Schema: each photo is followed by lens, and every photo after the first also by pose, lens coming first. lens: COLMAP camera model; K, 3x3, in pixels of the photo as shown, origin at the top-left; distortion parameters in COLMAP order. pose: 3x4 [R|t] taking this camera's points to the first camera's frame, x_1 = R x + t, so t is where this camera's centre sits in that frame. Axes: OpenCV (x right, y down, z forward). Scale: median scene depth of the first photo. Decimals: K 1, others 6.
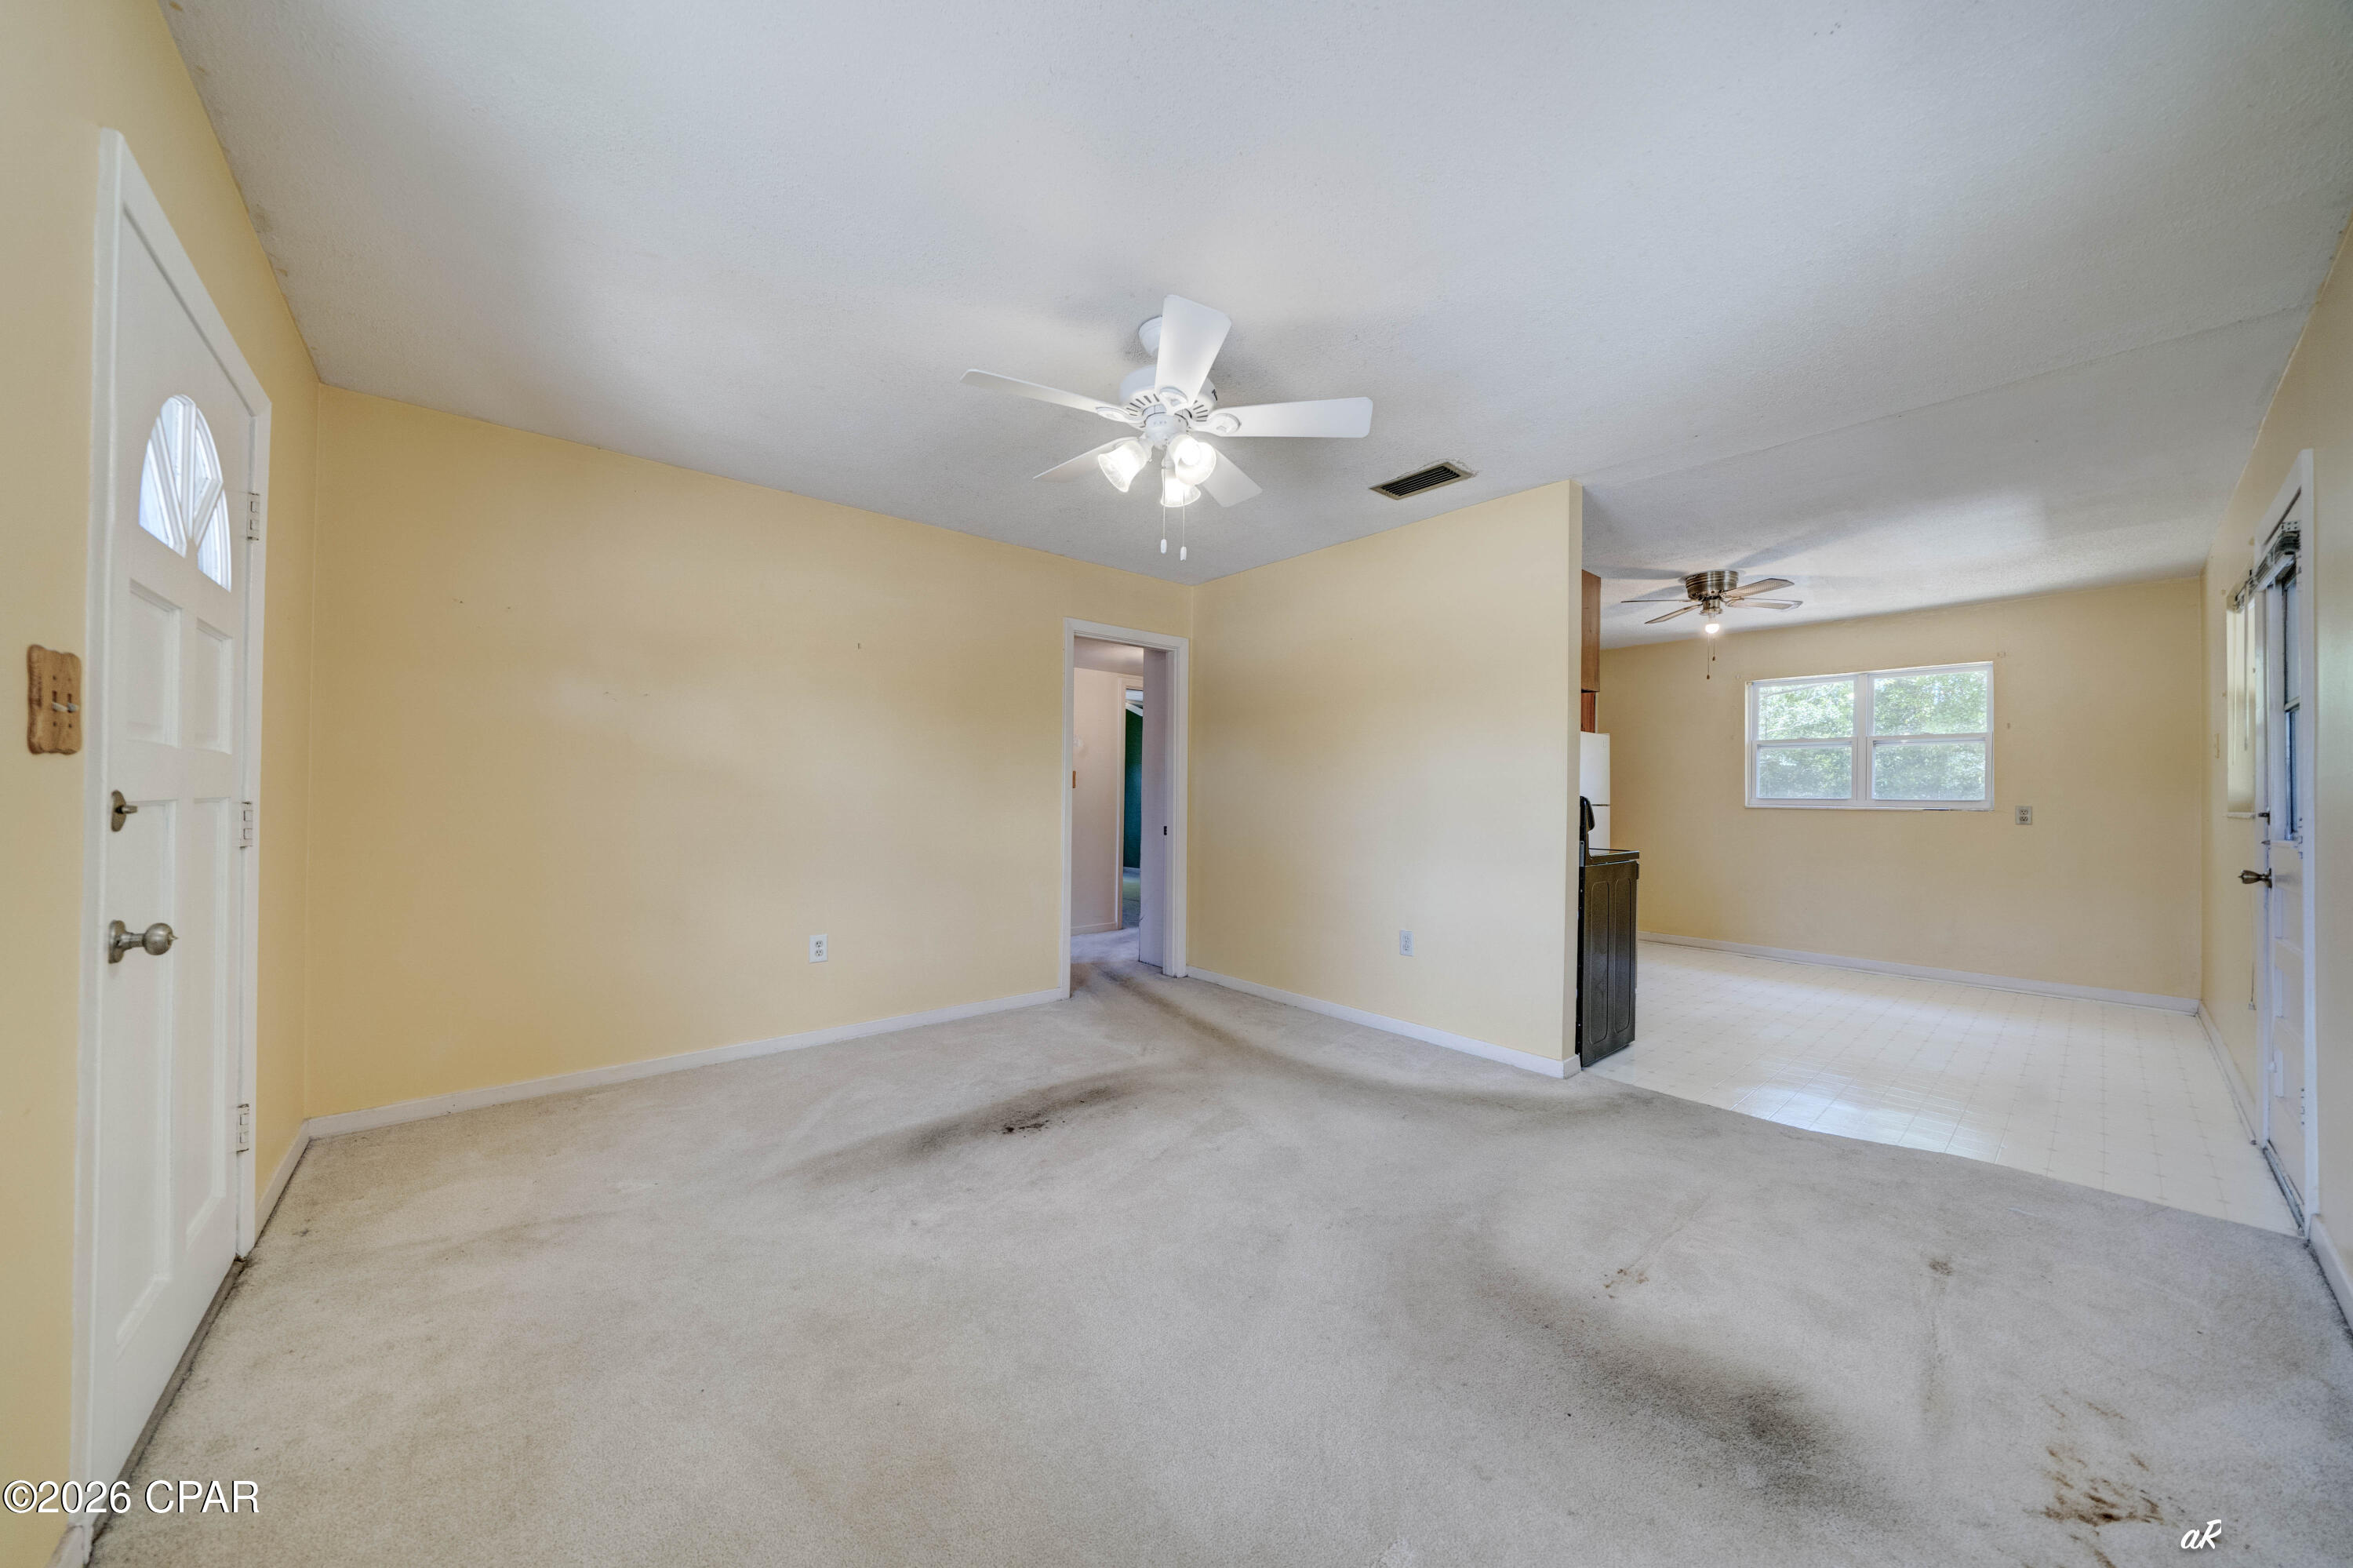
lens RADIAL K [[814.7, 0, 1174.4], [0, 814.7, 788.1], [0, 0, 1]] dist [-0.004225, 0.000155]
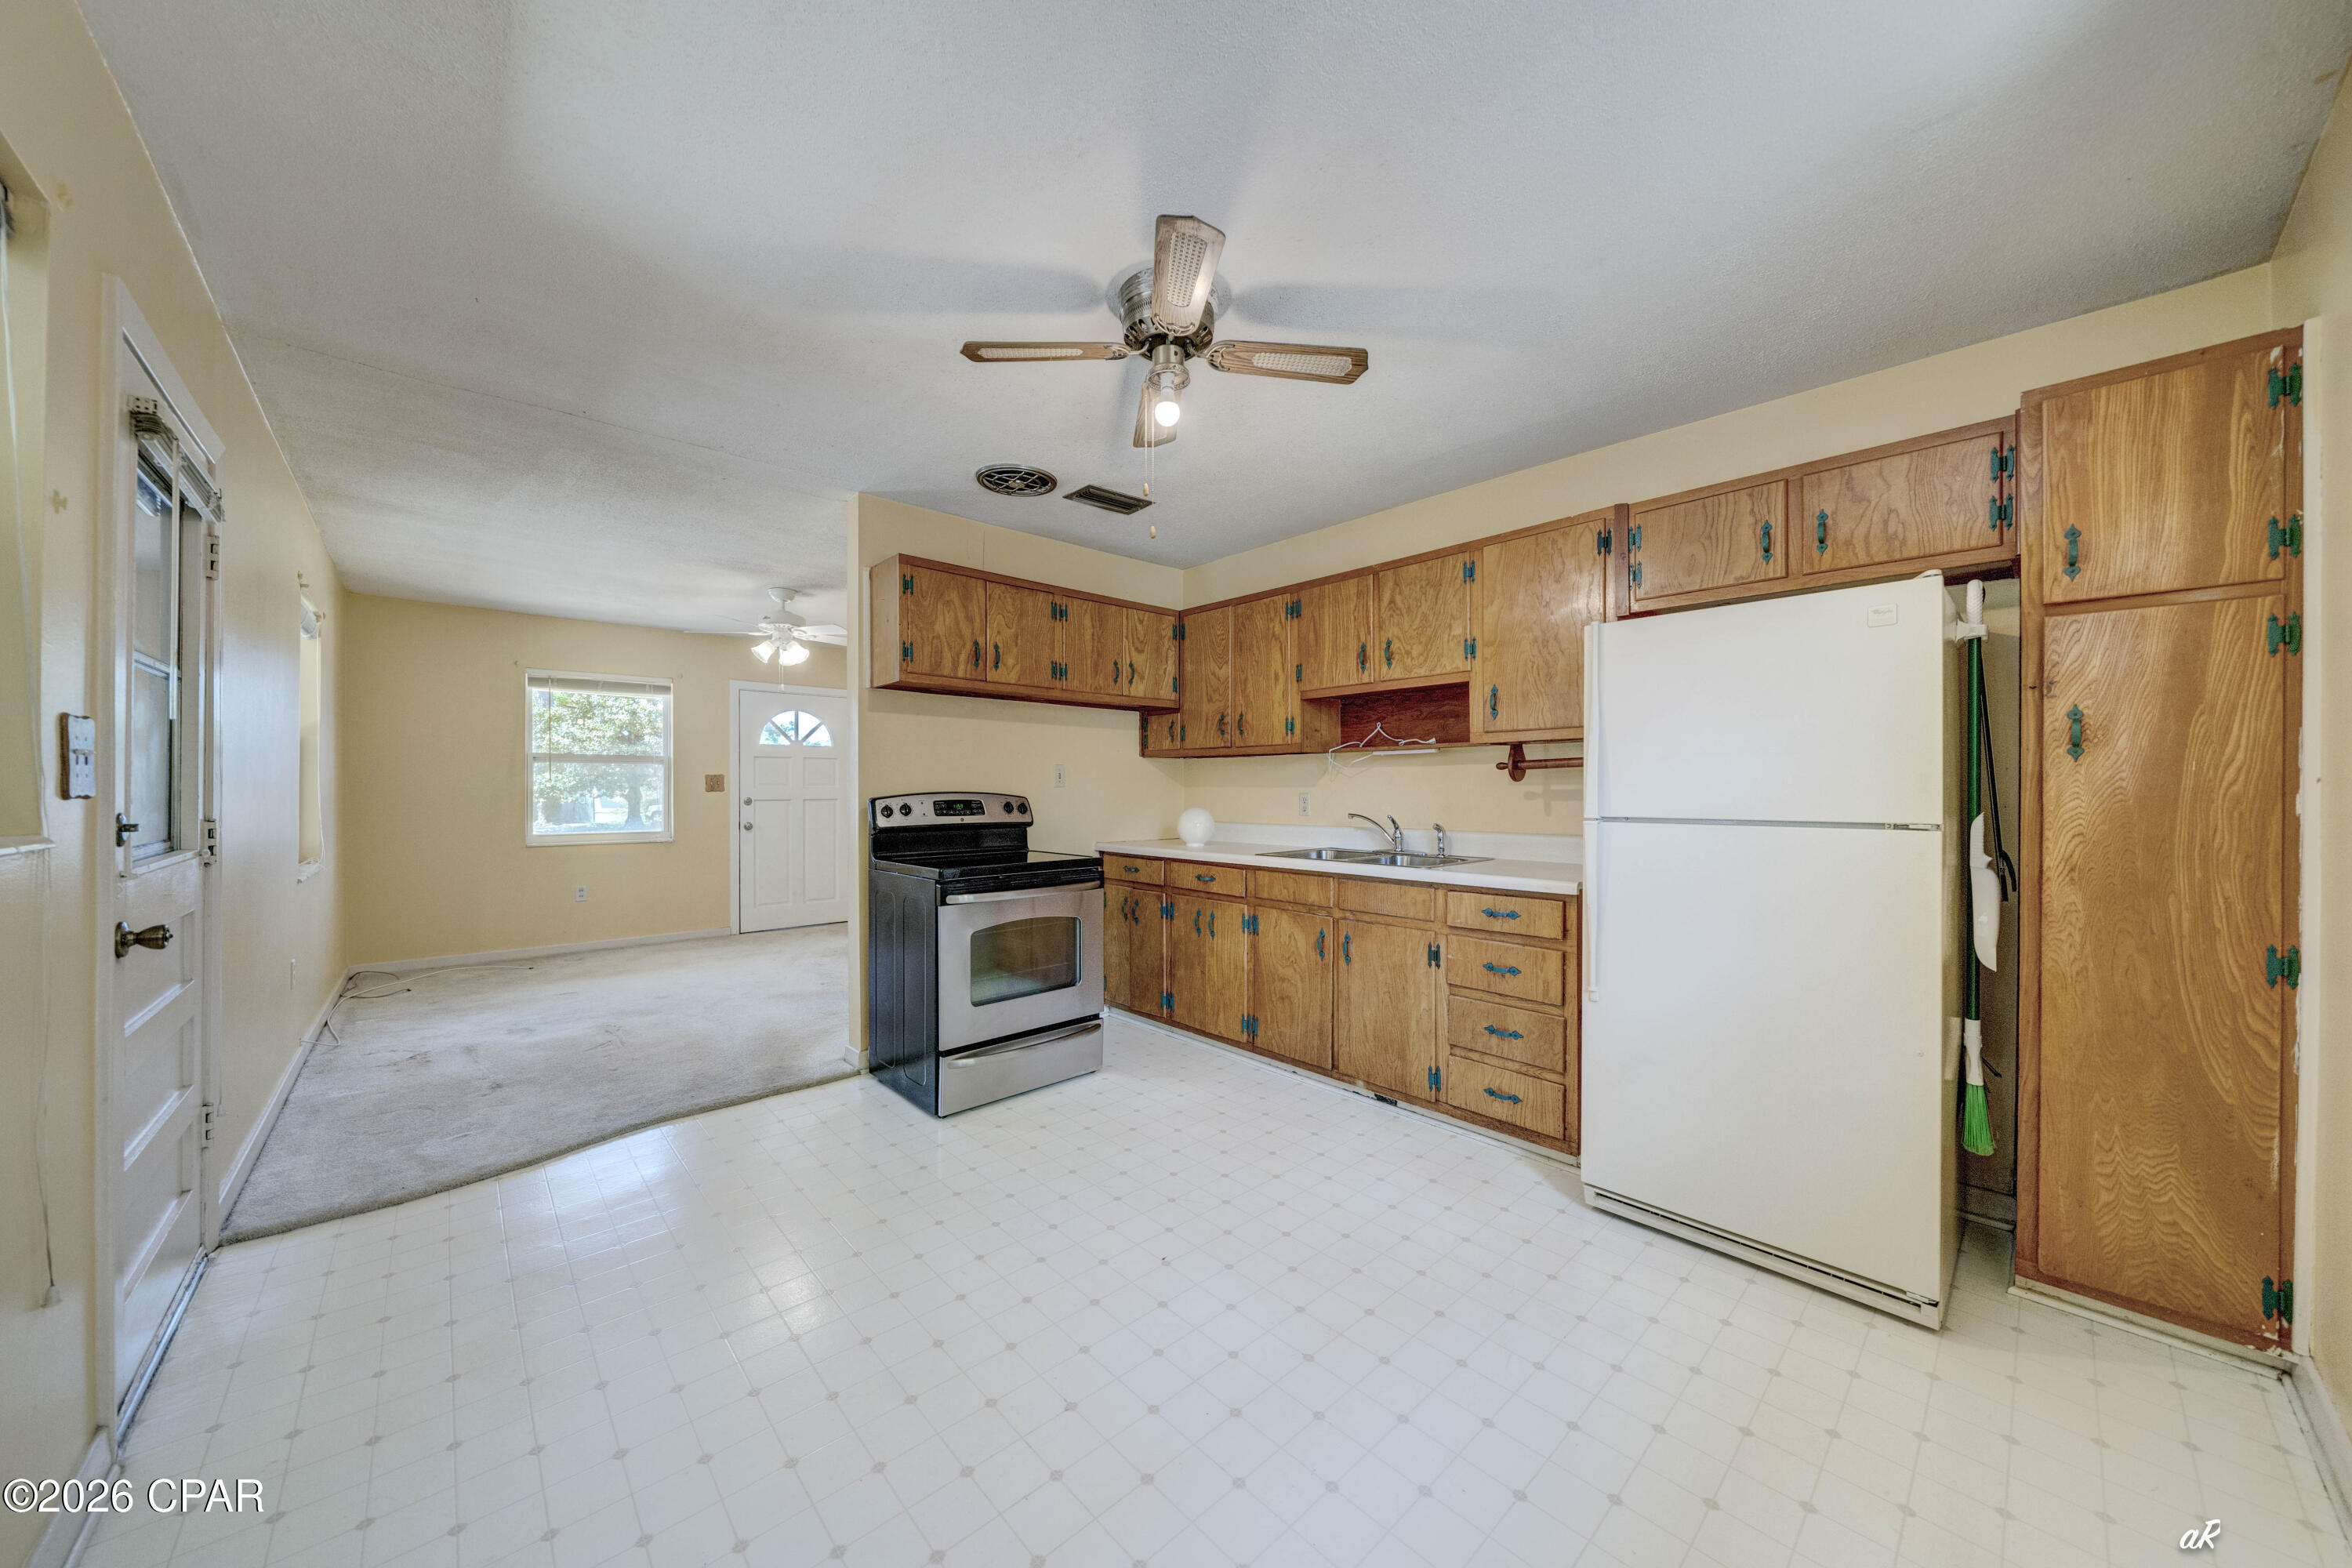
lens RADIAL K [[814.4, 0, 1177.2], [0, 814.4, 789.6], [0, 0, 1]] dist [-0.004225, 0.000155]
pose [[0.023339, -0.010361, -0.999674, 0.674164], [0.006580, 0.999926, -0.010210, 0.003358], [0.999706, -0.006339, 0.023406, 0.605266]]
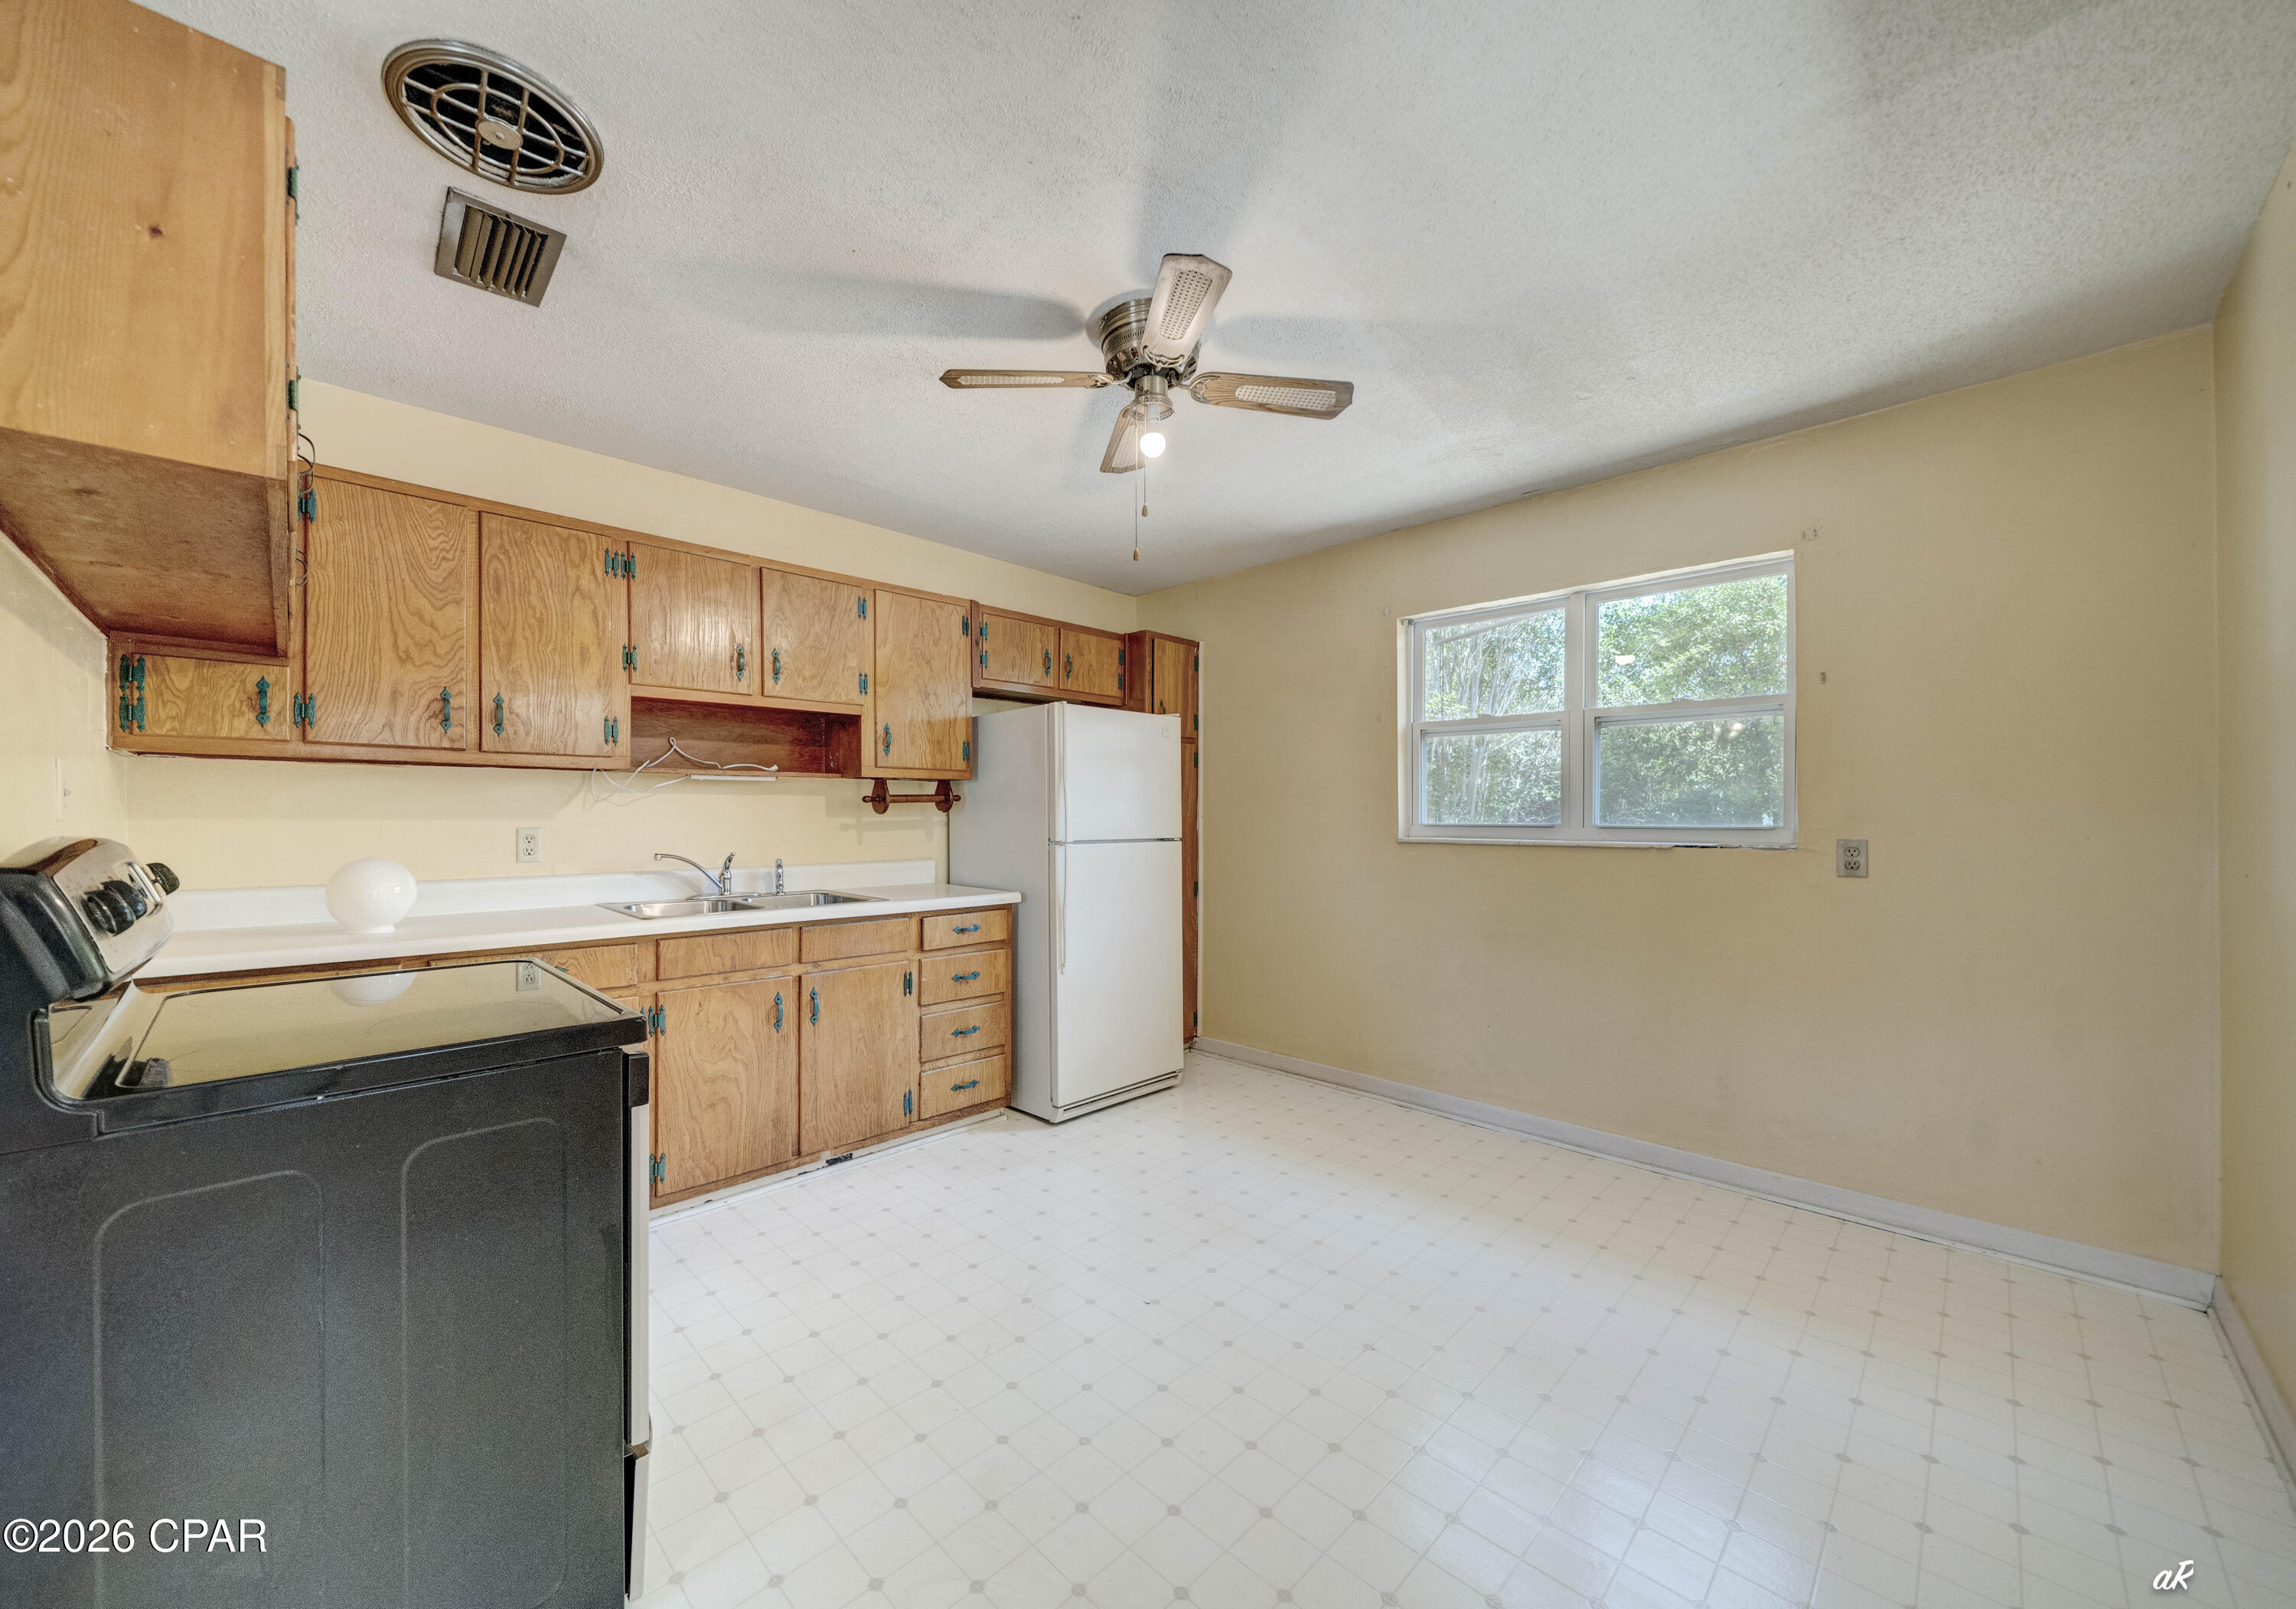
lens RADIAL K [[994.7, 0, 947.4], [0, 994.7, 818.2], [0, 0, 1]] dist [-0.002726, -0.000545]
pose [[0.999195, -0.011087, 0.038553, 0.448669], [0.010746, 0.999901, 0.009059, -0.002116], [-0.038649, -0.008637, 0.999216, 0.396245]]
